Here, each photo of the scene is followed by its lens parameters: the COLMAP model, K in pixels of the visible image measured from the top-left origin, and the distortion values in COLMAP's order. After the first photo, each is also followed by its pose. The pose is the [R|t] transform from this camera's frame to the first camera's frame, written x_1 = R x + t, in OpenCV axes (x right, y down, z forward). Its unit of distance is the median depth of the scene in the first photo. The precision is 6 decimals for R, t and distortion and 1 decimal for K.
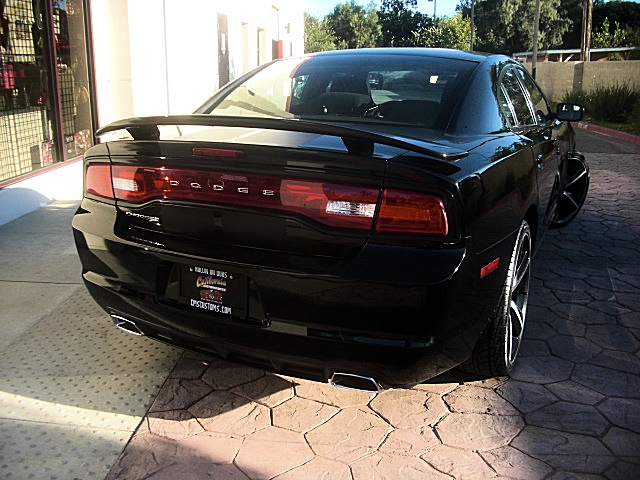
lens RADIAL K [[617.5, 0, 312.1], [0, 617.5, 242.6], [0, 0, 1]] dist [-0.217867, 0.198426]
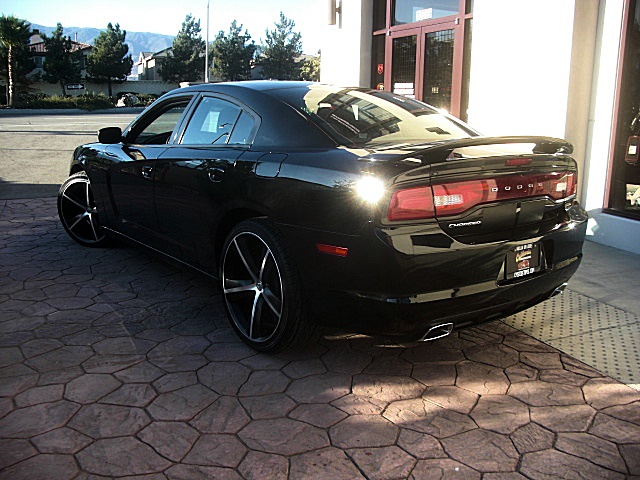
lens RADIAL K [[617.5, 0, 312.1], [0, 617.5, 242.6], [0, 0, 1]] dist [-0.217867, 0.198426]
pose [[0.440430, -0.209998, 0.872881, -0.572895], [0.249191, 0.962651, 0.105860, -0.082684], [-0.862511, 0.170890, 0.476311, 0.280827]]
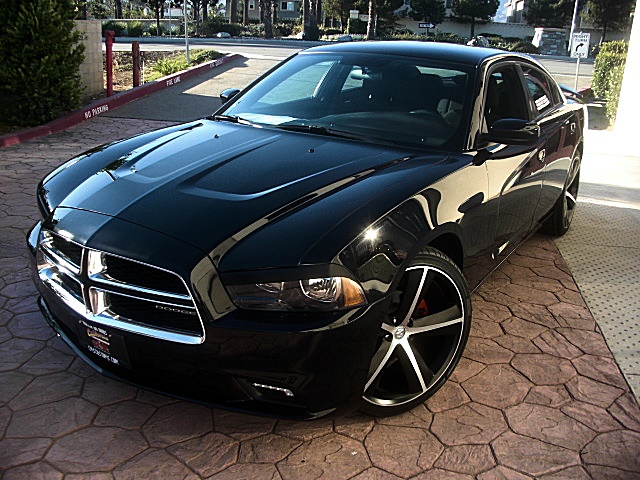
lens RADIAL K [[617.5, 0, 312.1], [0, 617.5, 242.6], [0, 0, 1]] dist [-0.217867, 0.198426]
pose [[0.864462, -0.150239, 0.479723, -0.417847], [0.121273, 0.988437, 0.091024, -0.052454], [-0.487852, -0.020509, 0.872686, 0.081797]]
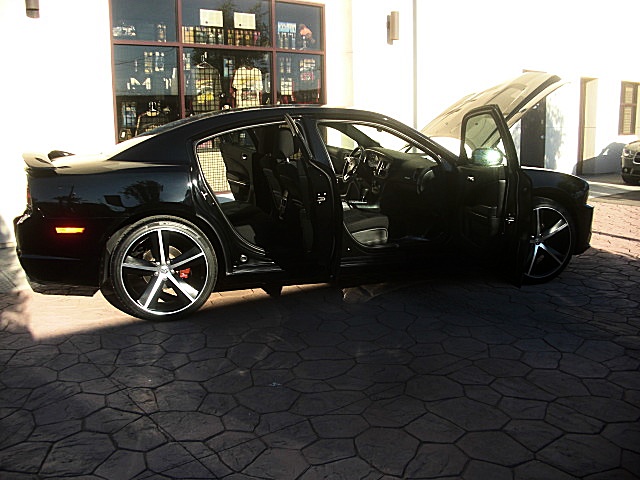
lens RADIAL K [[617.5, 0, 312.1], [0, 617.5, 242.6], [0, 0, 1]] dist [-0.217867, 0.198426]
pose [[0.682040, 0.127974, -0.720030, 0.763897], [-0.188078, 0.982147, -0.003594, -0.017744], [0.706716, 0.137873, 0.693933, 0.090986]]
